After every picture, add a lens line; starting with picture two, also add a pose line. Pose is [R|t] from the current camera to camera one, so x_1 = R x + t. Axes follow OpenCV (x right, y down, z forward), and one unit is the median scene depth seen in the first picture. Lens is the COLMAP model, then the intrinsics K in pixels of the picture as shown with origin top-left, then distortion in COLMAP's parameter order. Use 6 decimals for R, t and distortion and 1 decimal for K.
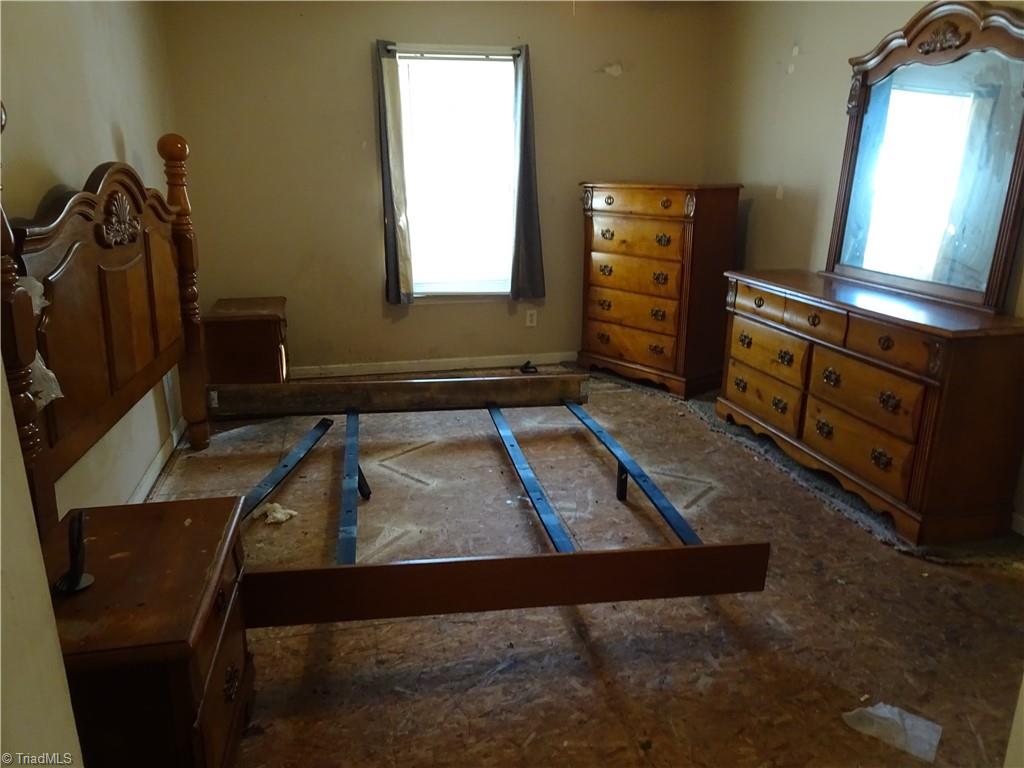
lens RADIAL K [[736.7, 0, 511.9], [0, 736.7, 387.9], [0, 0, 1]] dist [0.017578, -0.006017]
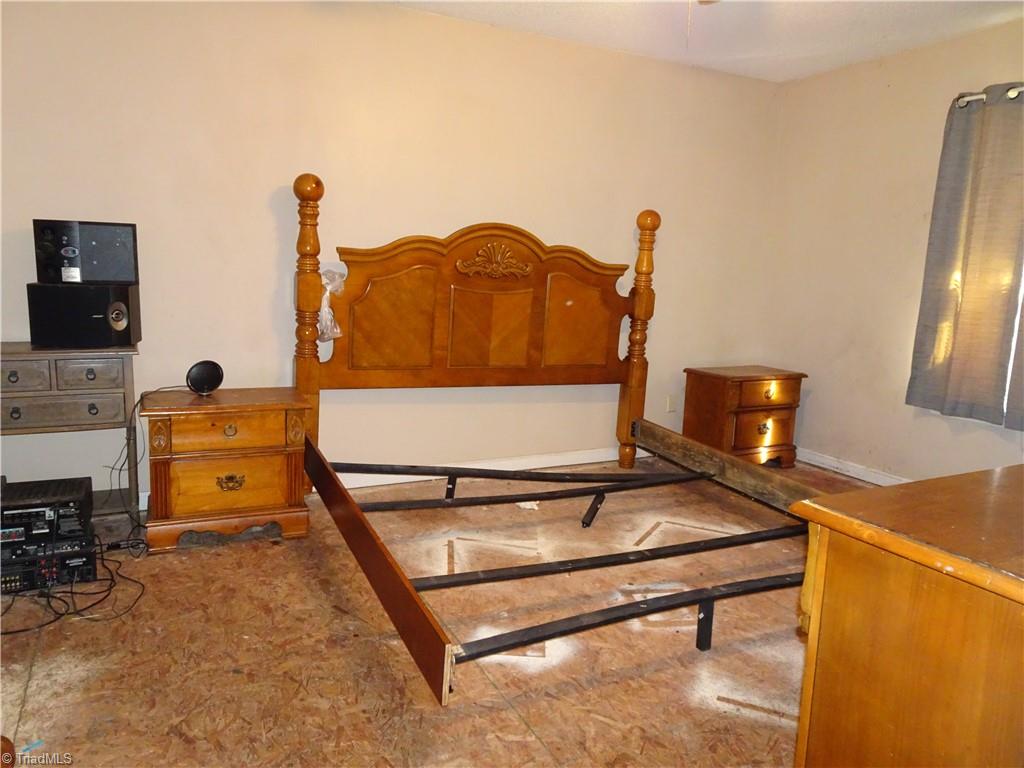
lens RADIAL K [[736.7, 0, 514.8], [0, 736.7, 381.8], [0, 0, 1]] dist [0.017578, -0.006017]
pose [[0.245615, 0.159912, -0.956086, 0.747576], [-0.310022, 0.947456, 0.078825, -0.100585], [0.918455, 0.277047, 0.282286, 0.526954]]
